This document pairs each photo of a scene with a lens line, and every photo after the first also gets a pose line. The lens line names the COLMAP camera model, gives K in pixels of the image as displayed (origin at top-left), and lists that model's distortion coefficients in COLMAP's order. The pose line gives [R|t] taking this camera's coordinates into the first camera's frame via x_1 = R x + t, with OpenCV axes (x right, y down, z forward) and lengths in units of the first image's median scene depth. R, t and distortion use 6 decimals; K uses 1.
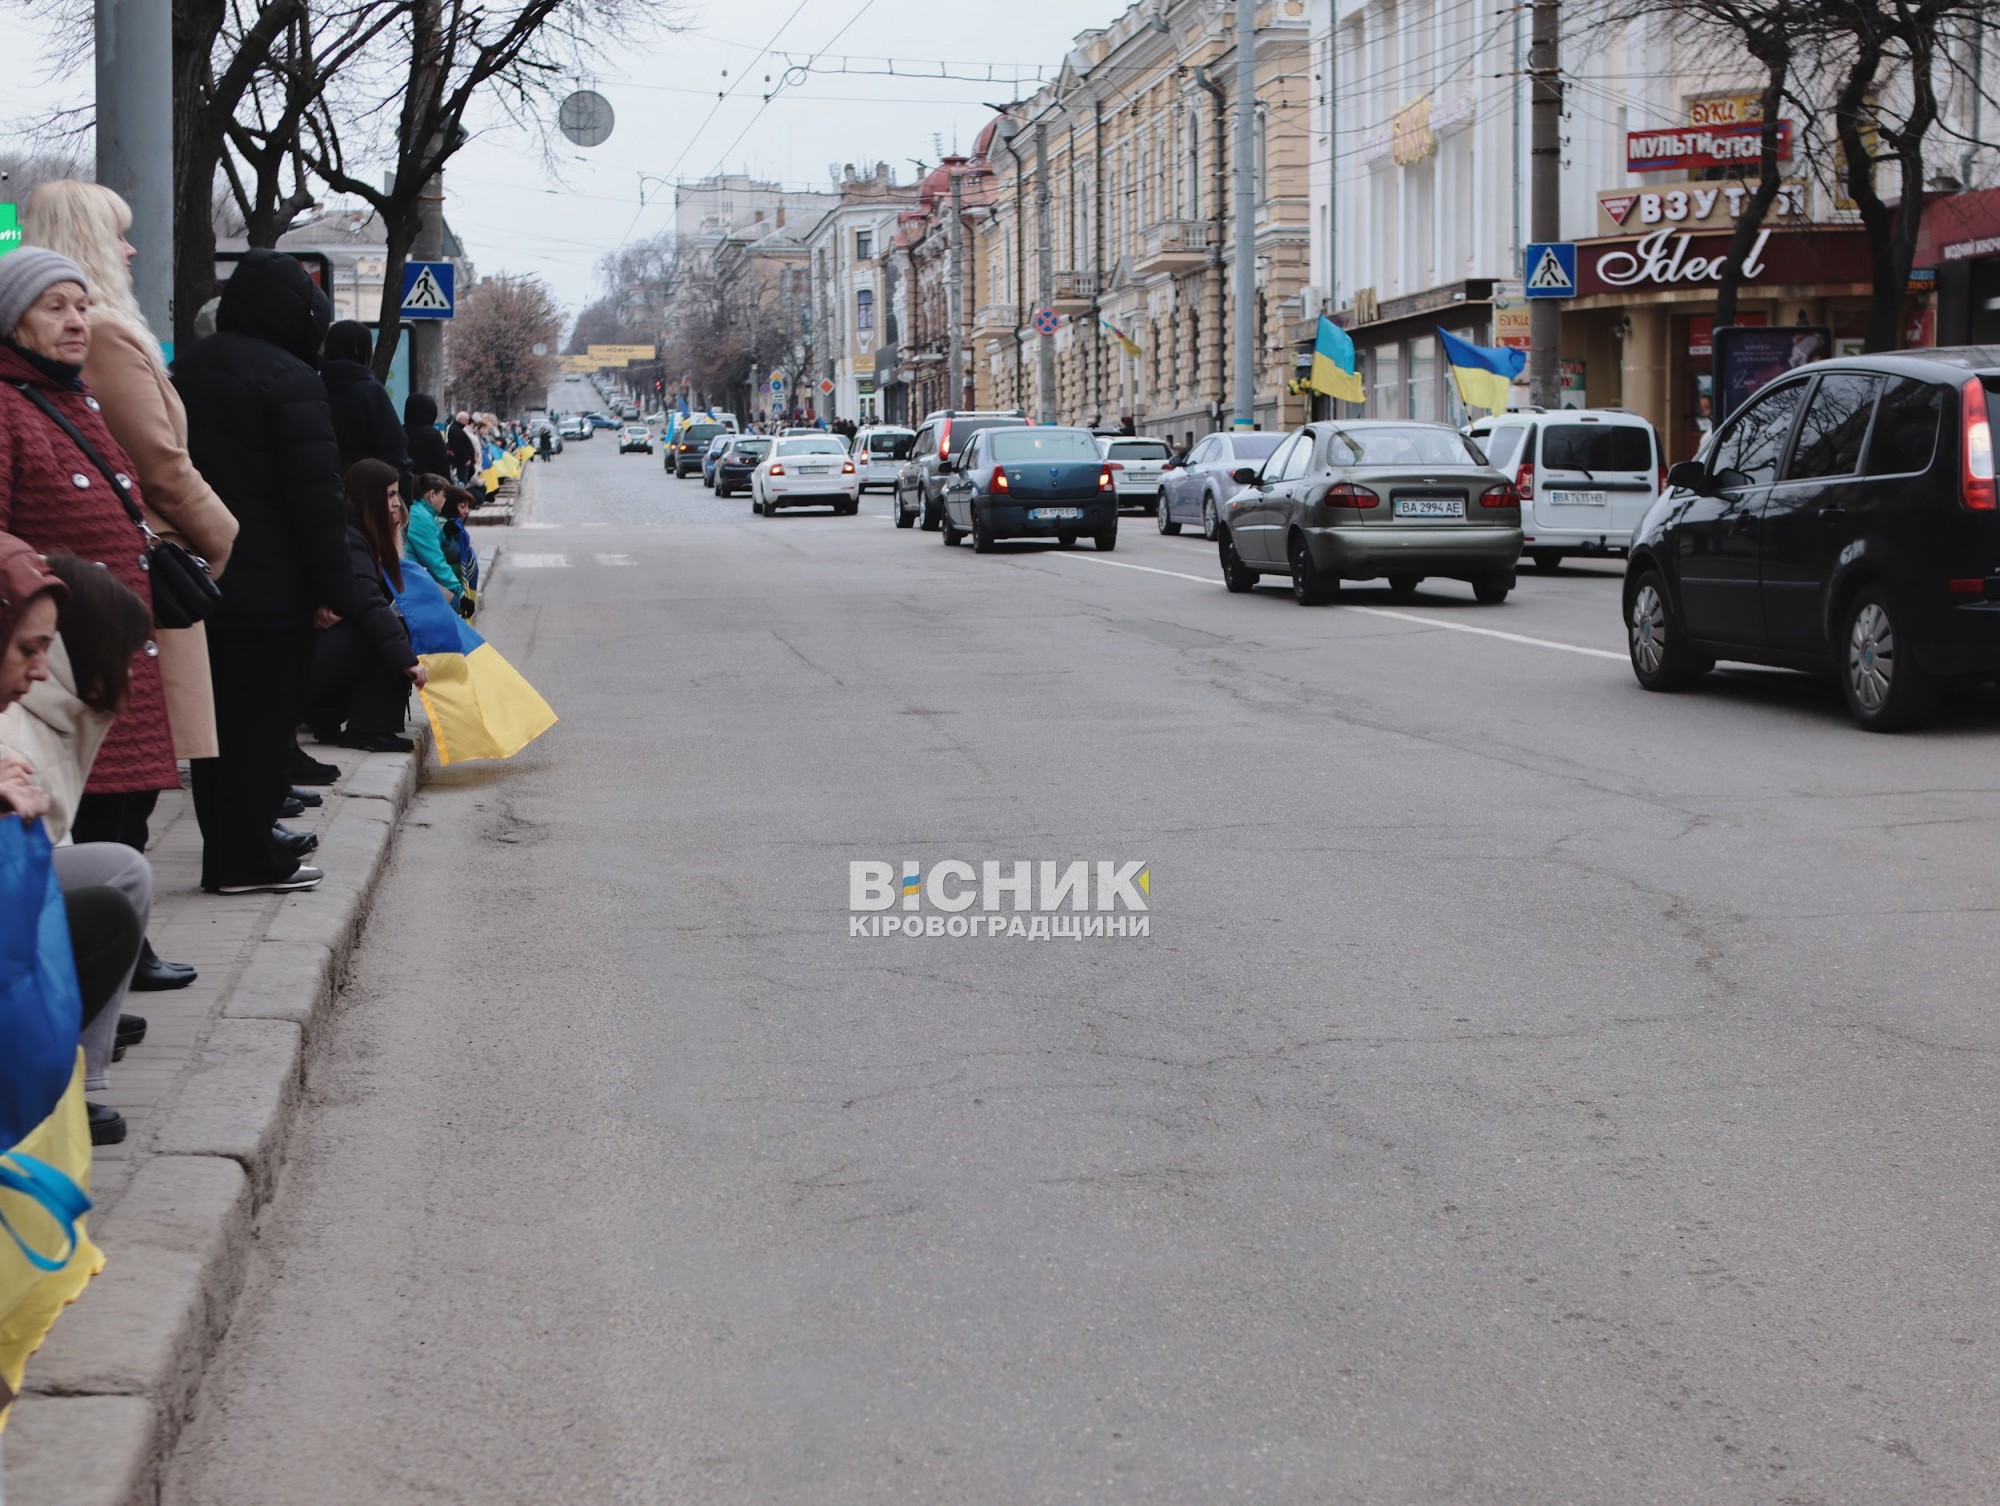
lens RADIAL K [[3365.8, 0, 1000.0], [0, 3365.8, 753.0], [0, 0, 1]] dist [0.000087, 0.508125]
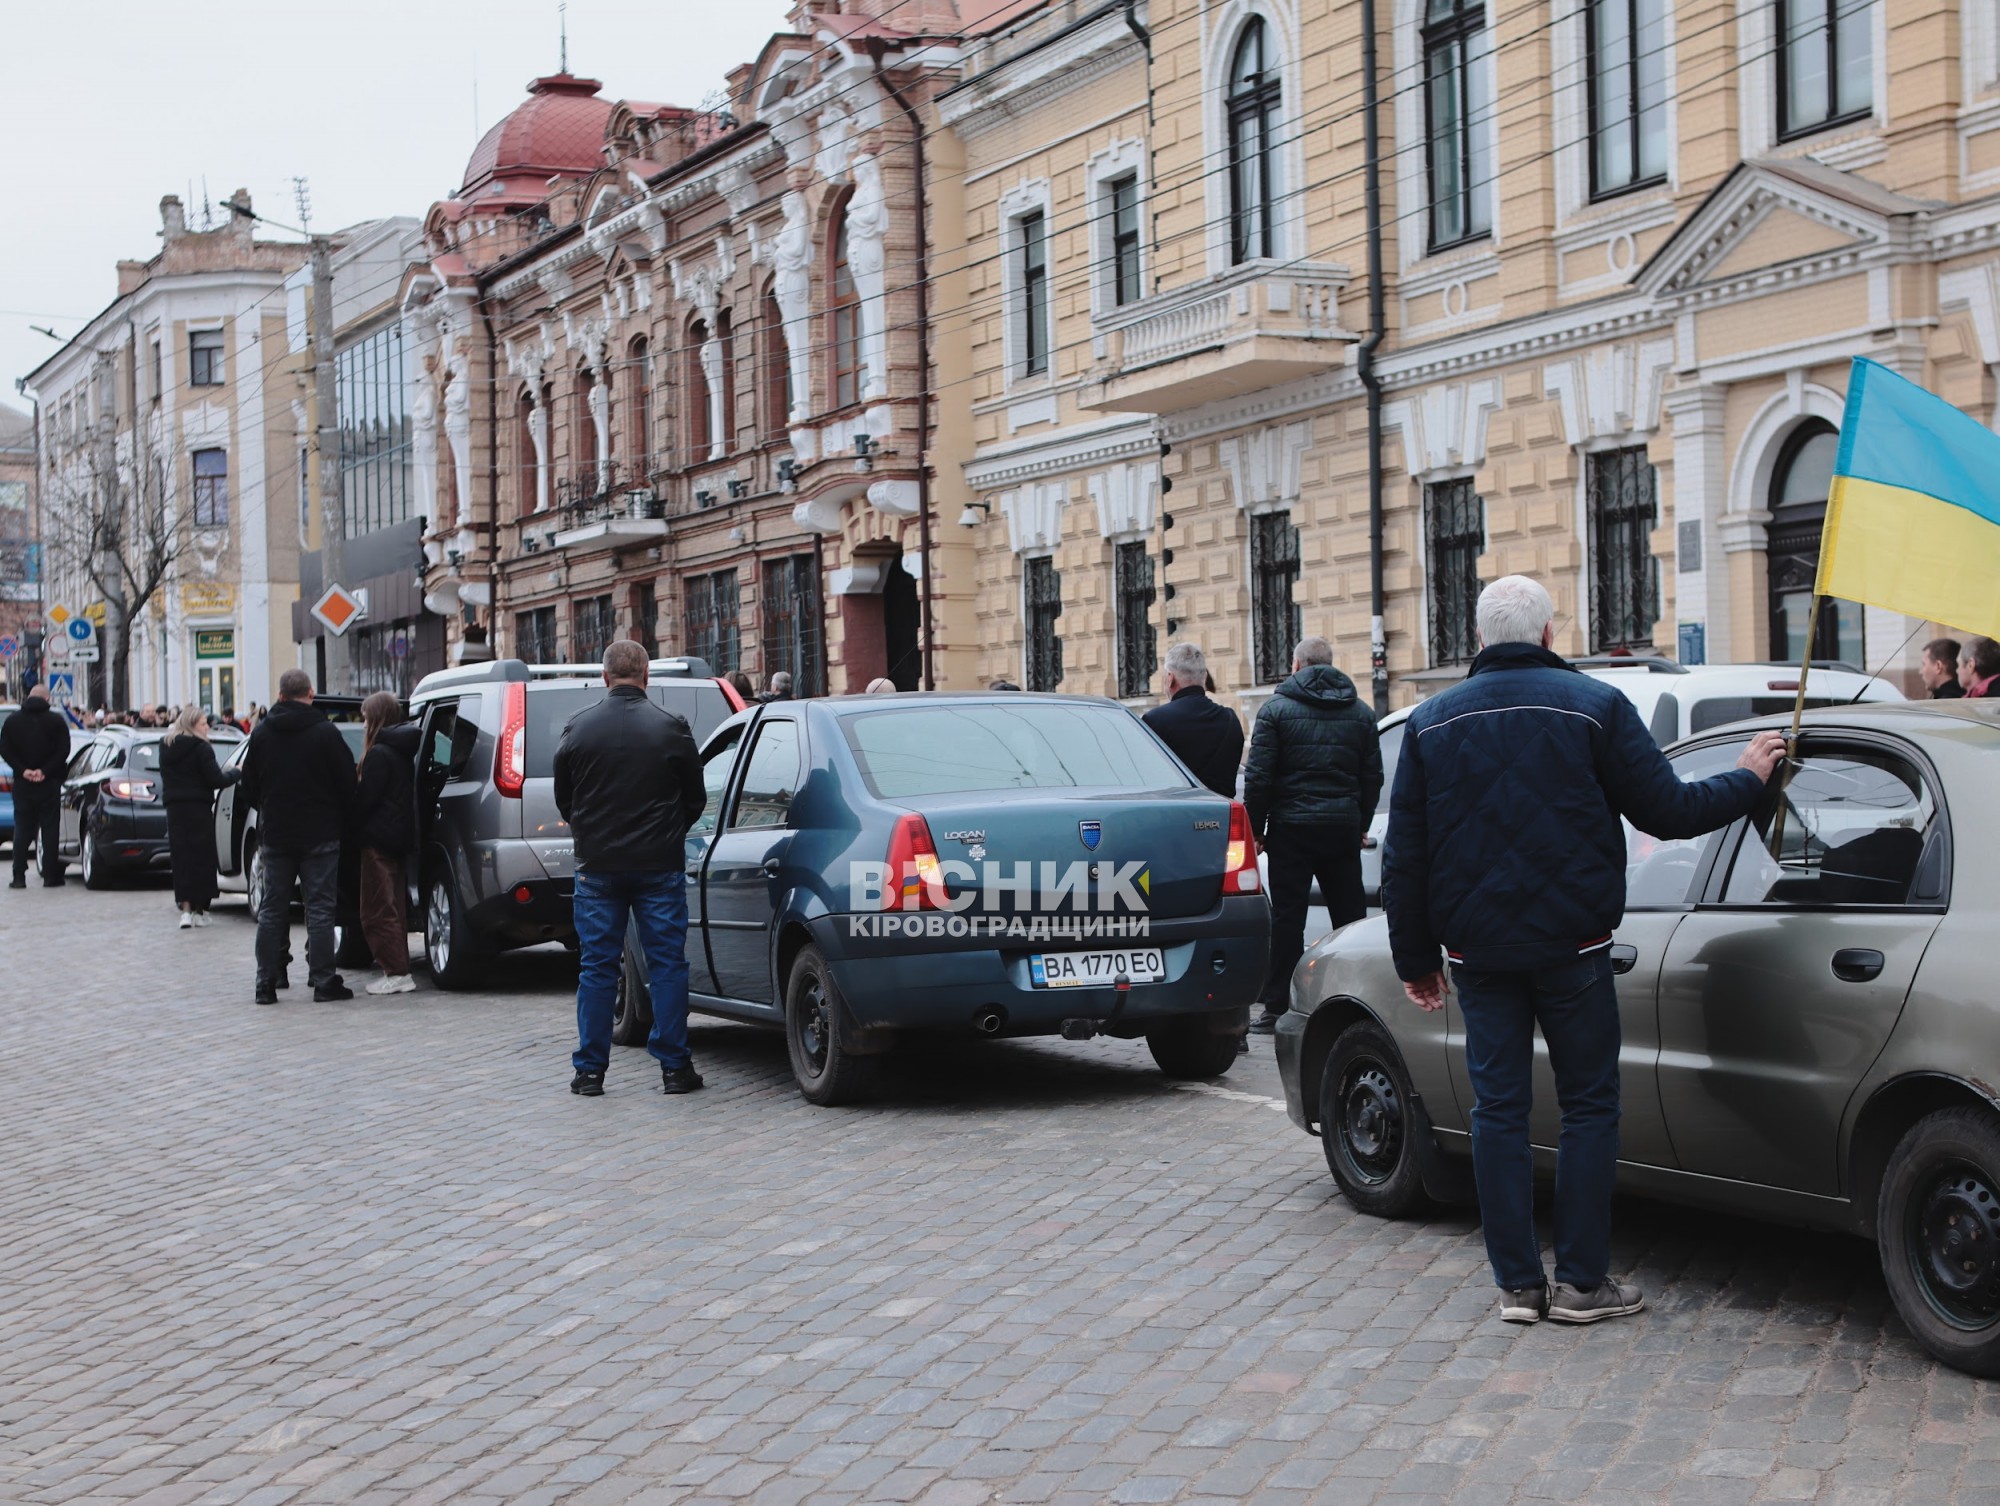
lens RADIAL K [[3365.8, 0, 1000.0], [0, 3365.8, 753.0], [0, 0, 1]] dist [0.000087, 0.508125]
pose [[0.958916, 0.009487, 0.283533, -0.068490], [0.017813, 0.995455, -0.093551, -0.045759], [-0.283132, 0.094758, 0.954388, 0.505879]]
